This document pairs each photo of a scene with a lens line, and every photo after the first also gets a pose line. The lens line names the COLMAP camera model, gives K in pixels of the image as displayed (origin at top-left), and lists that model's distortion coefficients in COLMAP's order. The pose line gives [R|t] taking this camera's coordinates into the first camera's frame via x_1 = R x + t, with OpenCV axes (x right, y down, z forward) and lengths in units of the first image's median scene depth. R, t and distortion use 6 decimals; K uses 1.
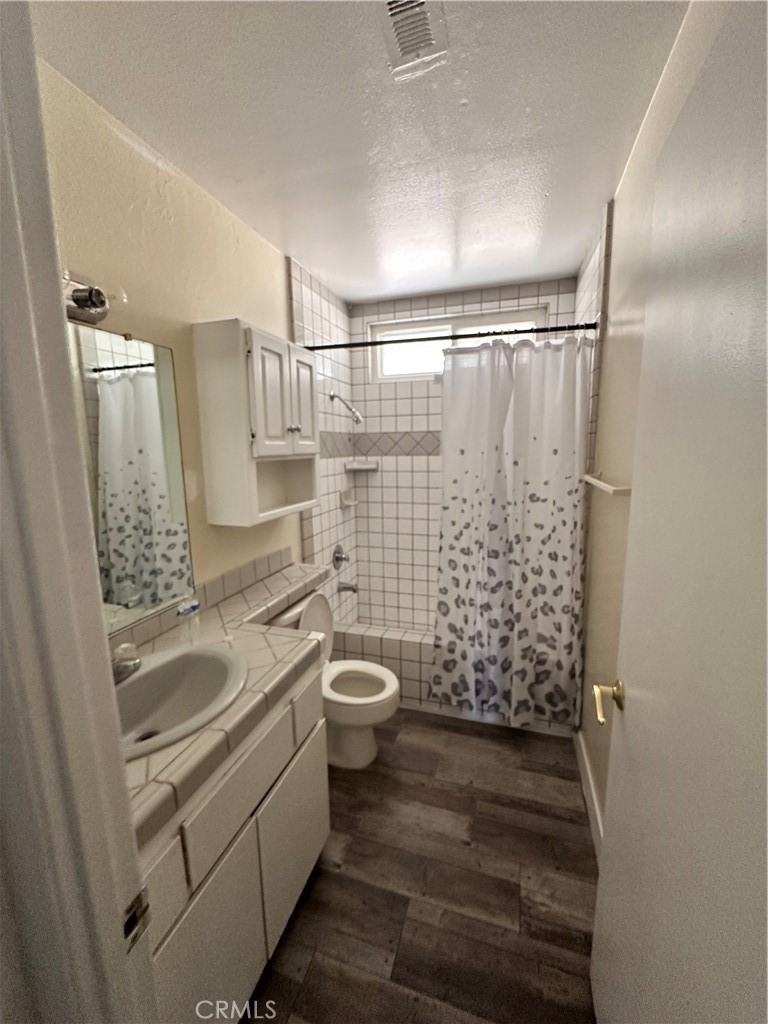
lens RADIAL K [[407.9, 0, 388.3], [0, 407.9, 510.7], [0, 0, 1]] dist [0.003968, 0.000490]
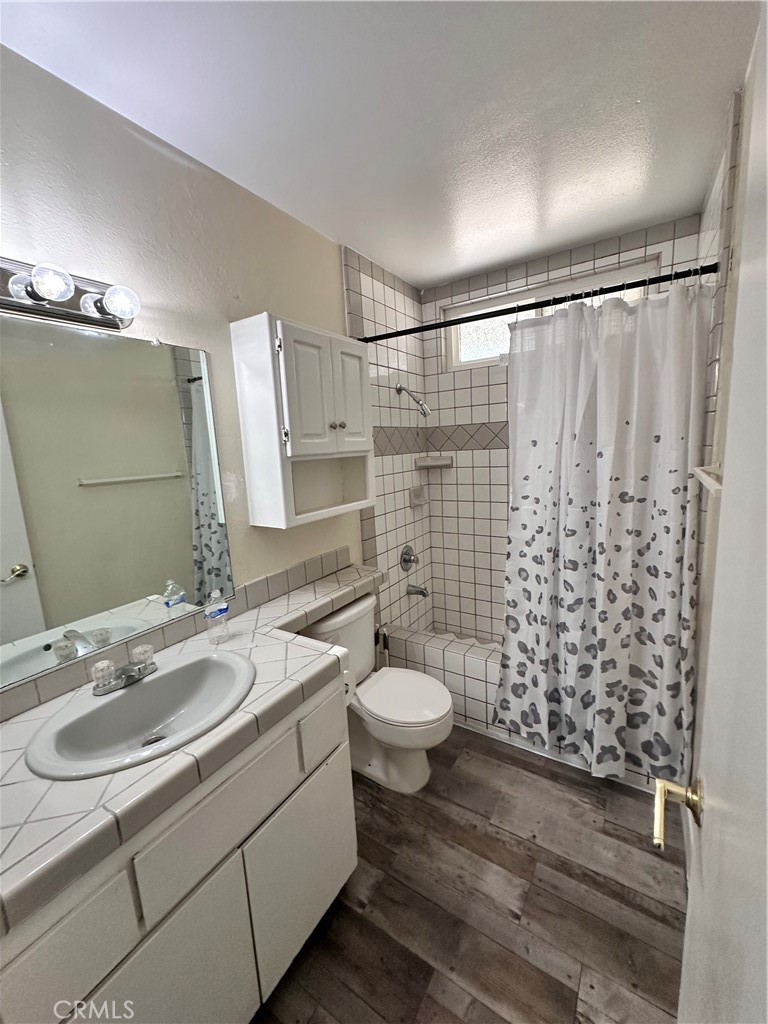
lens RADIAL K [[407.9, 0, 384.0], [0, 407.9, 510.6], [0, 0, 1]] dist [0.003968, 0.000490]
pose [[0.964751, 0.006602, -0.263083, 0.109330], [-0.003881, 0.999933, 0.010860, -0.011991], [0.263137, -0.009456, 0.964712, 0.101028]]
